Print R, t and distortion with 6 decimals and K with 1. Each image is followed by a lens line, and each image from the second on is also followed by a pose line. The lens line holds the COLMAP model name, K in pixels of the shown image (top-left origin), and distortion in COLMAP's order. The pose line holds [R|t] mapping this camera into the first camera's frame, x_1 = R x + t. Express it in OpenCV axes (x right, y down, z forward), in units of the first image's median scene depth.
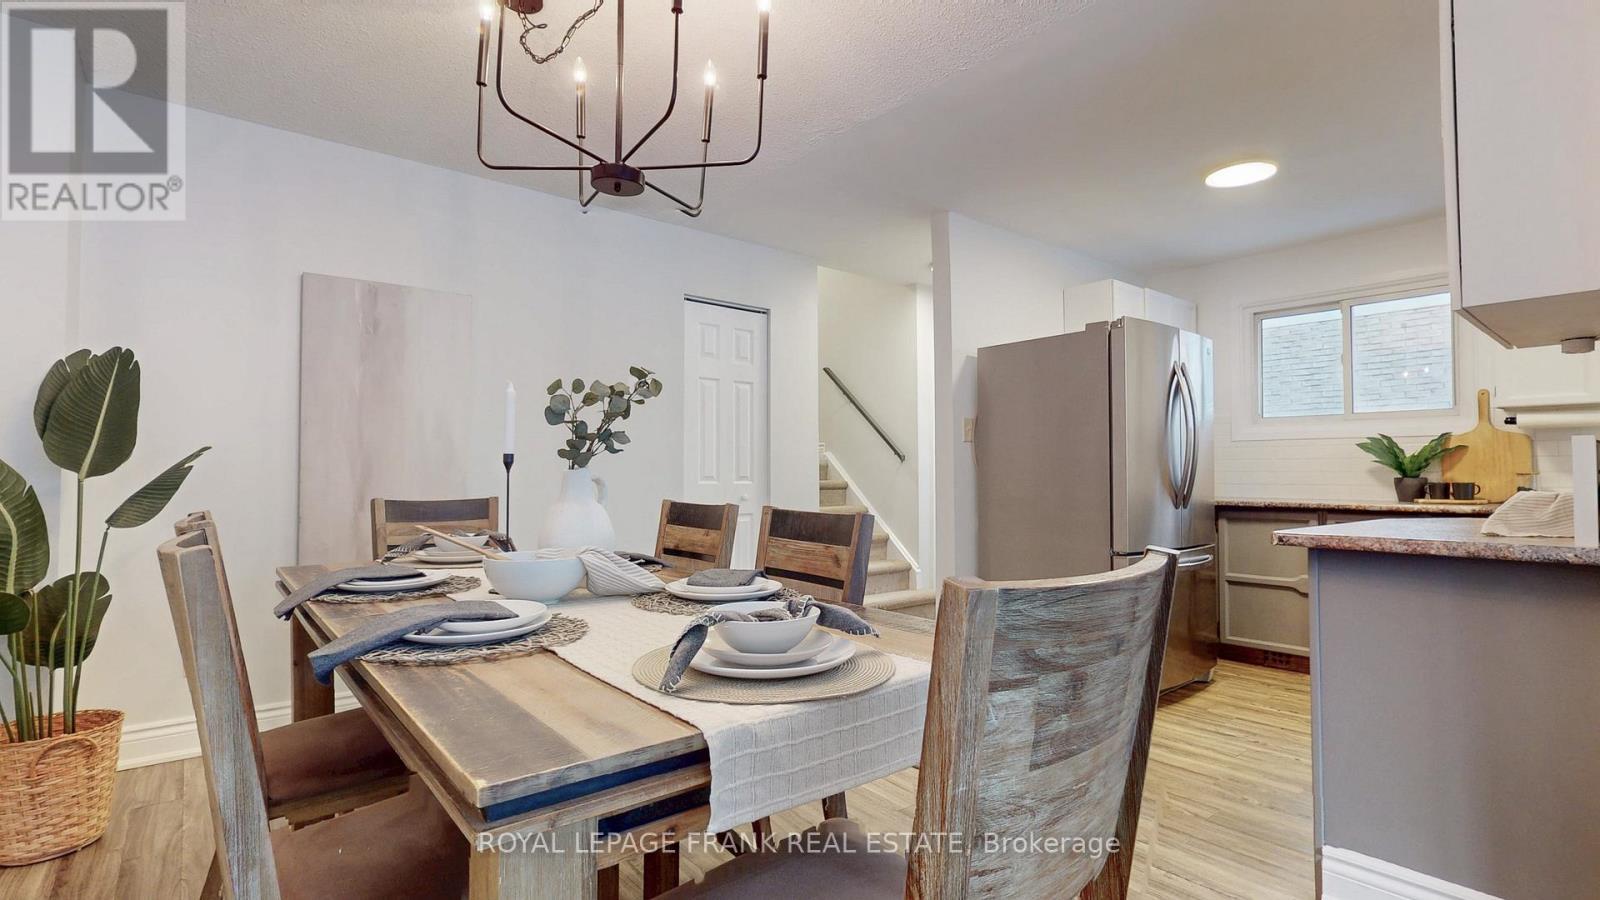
lens RADIAL K [[741.6, 0, 806.0], [0, 741.6, 457.0], [0, 0, 1]] dist [-0.002955, -0.000701]
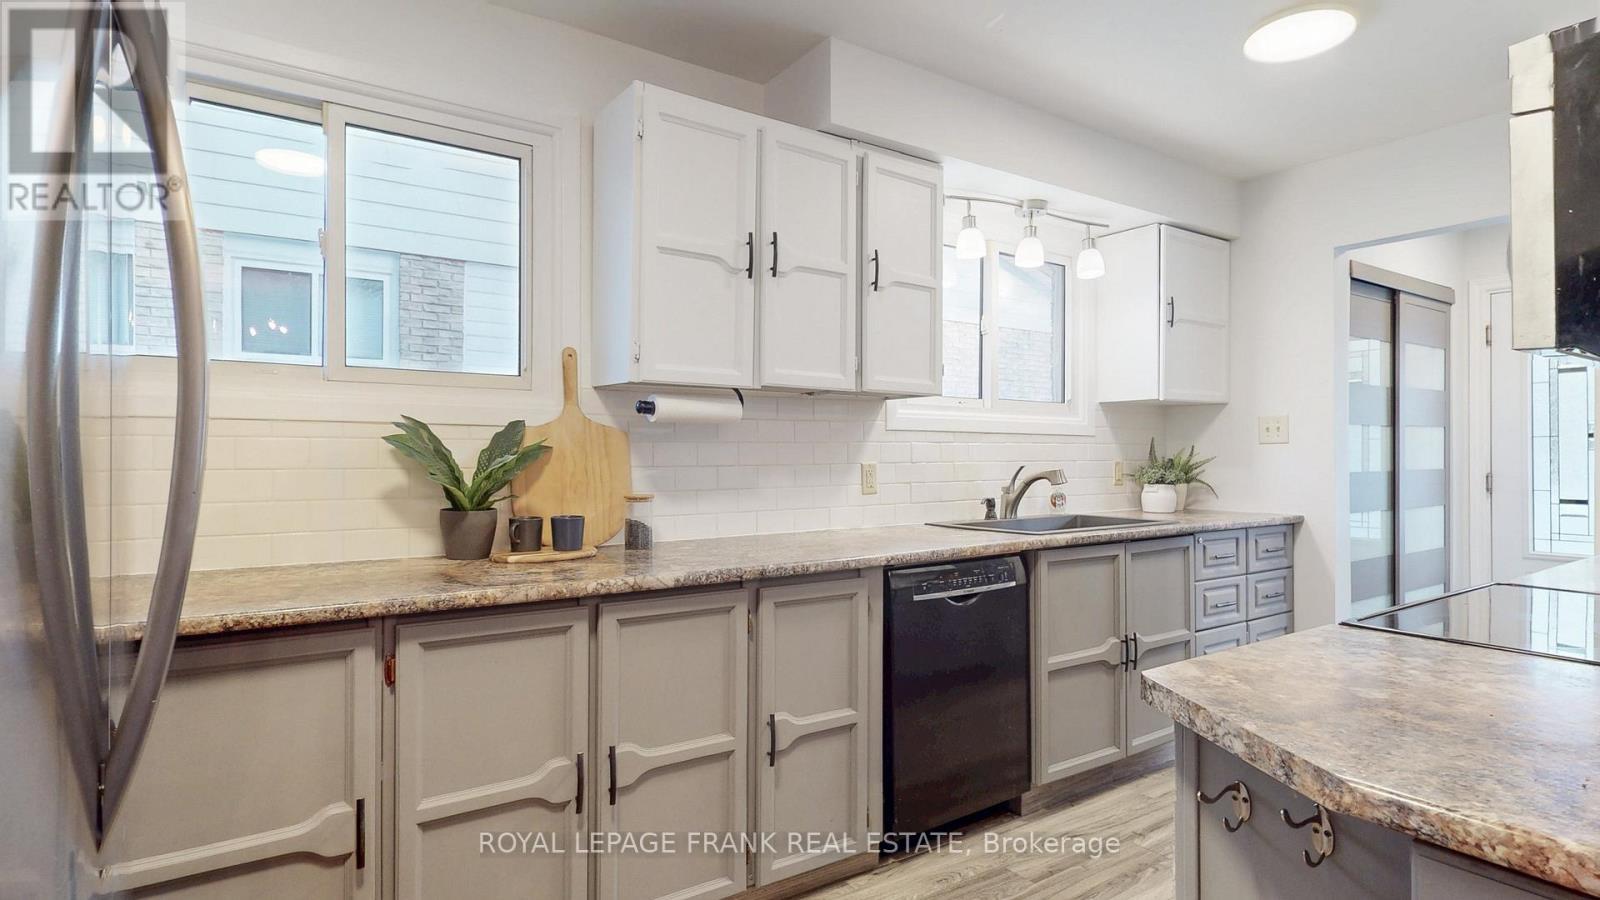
lens RADIAL K [[817.9, 0, 798.5], [0, 817.9, 447.7], [0, 0, 1]] dist [0.004196, 0.000142]
pose [[0.084806, 0.007598, 0.996369, 0.303294], [-0.027018, 0.999621, -0.005323, -0.016102], [-0.996031, -0.026468, 0.084979, 0.755446]]
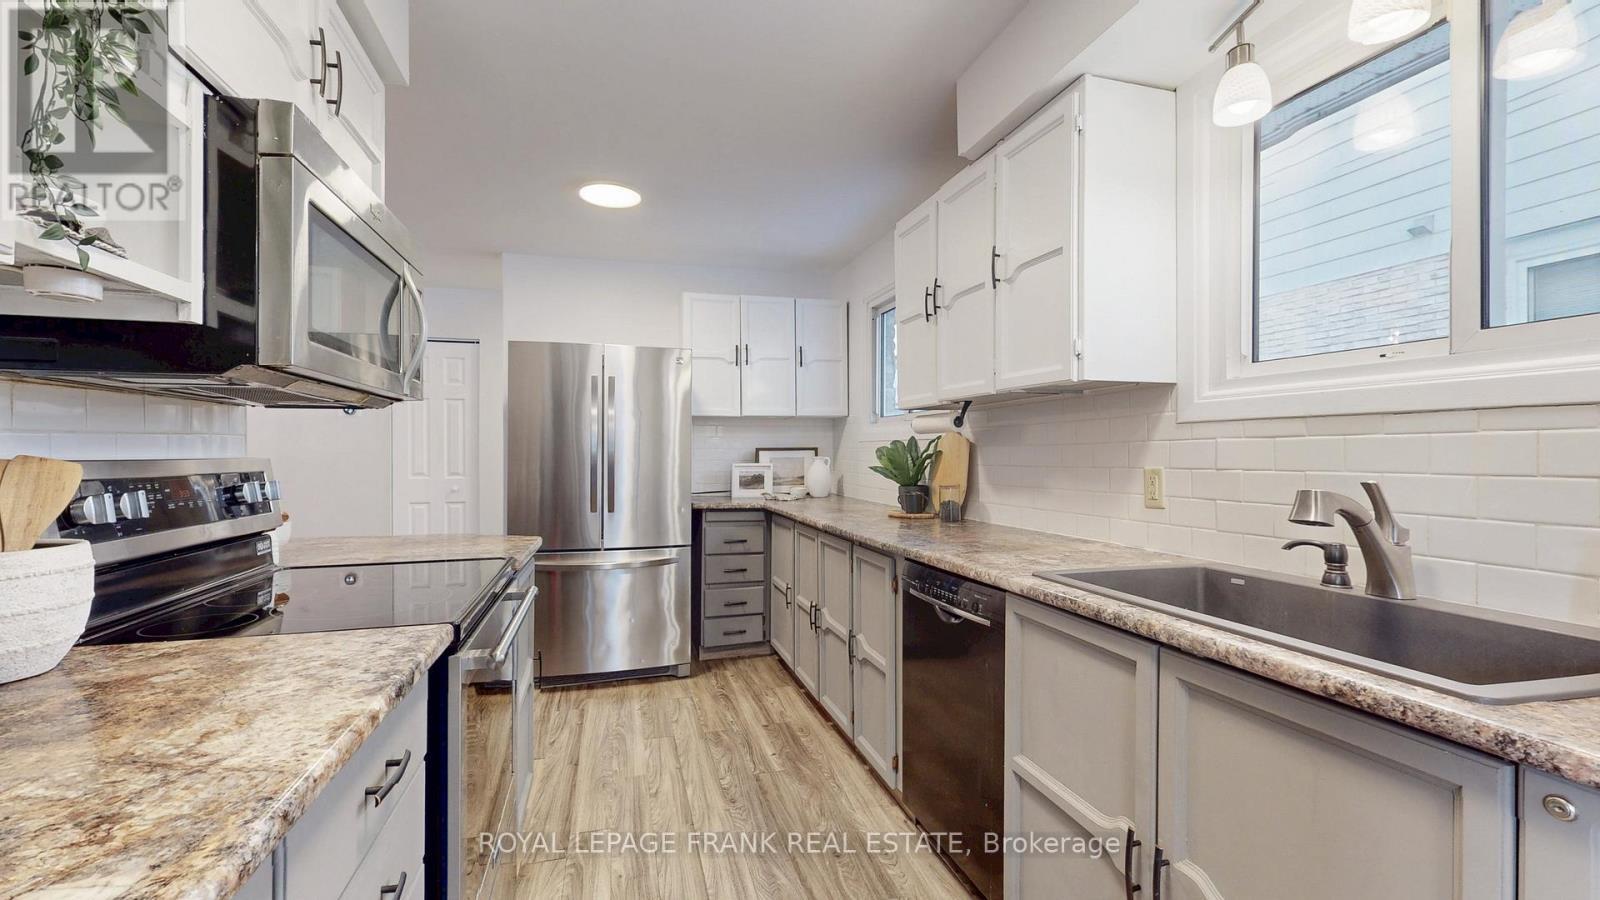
lens RADIAL K [[666.4, 0, 800.2], [0, 666.4, 453.4], [0, 0, 1]] dist [0.006946, 0.000263]
pose [[0.918076, 0.000571, -0.396404, 1.043975], [0.008803, 0.999723, 0.021827, -0.031346], [0.396307, -0.023529, 0.917817, 0.201042]]
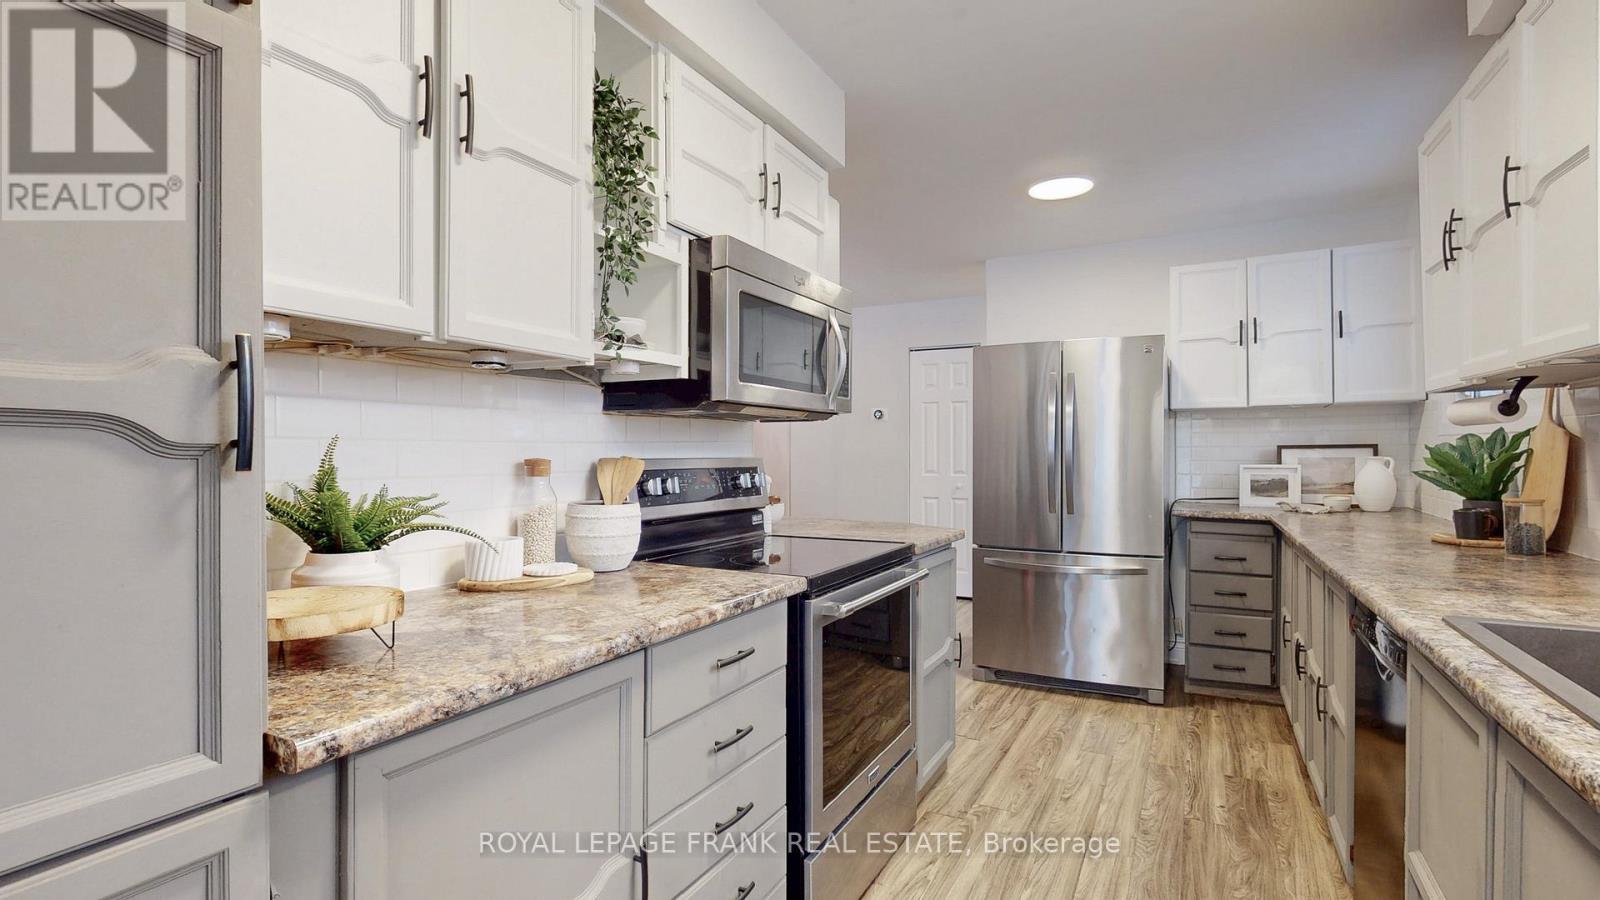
lens RADIAL K [[741.6, 0, 797.9], [0, 741.6, 451.9], [0, 0, 1]] dist [-0.002955, -0.000701]
pose [[0.383496, 0.000026, -0.923543, 1.202897], [0.024007, 0.999662, 0.009997, -0.033161], [0.923230, -0.026005, 0.383366, 0.229773]]
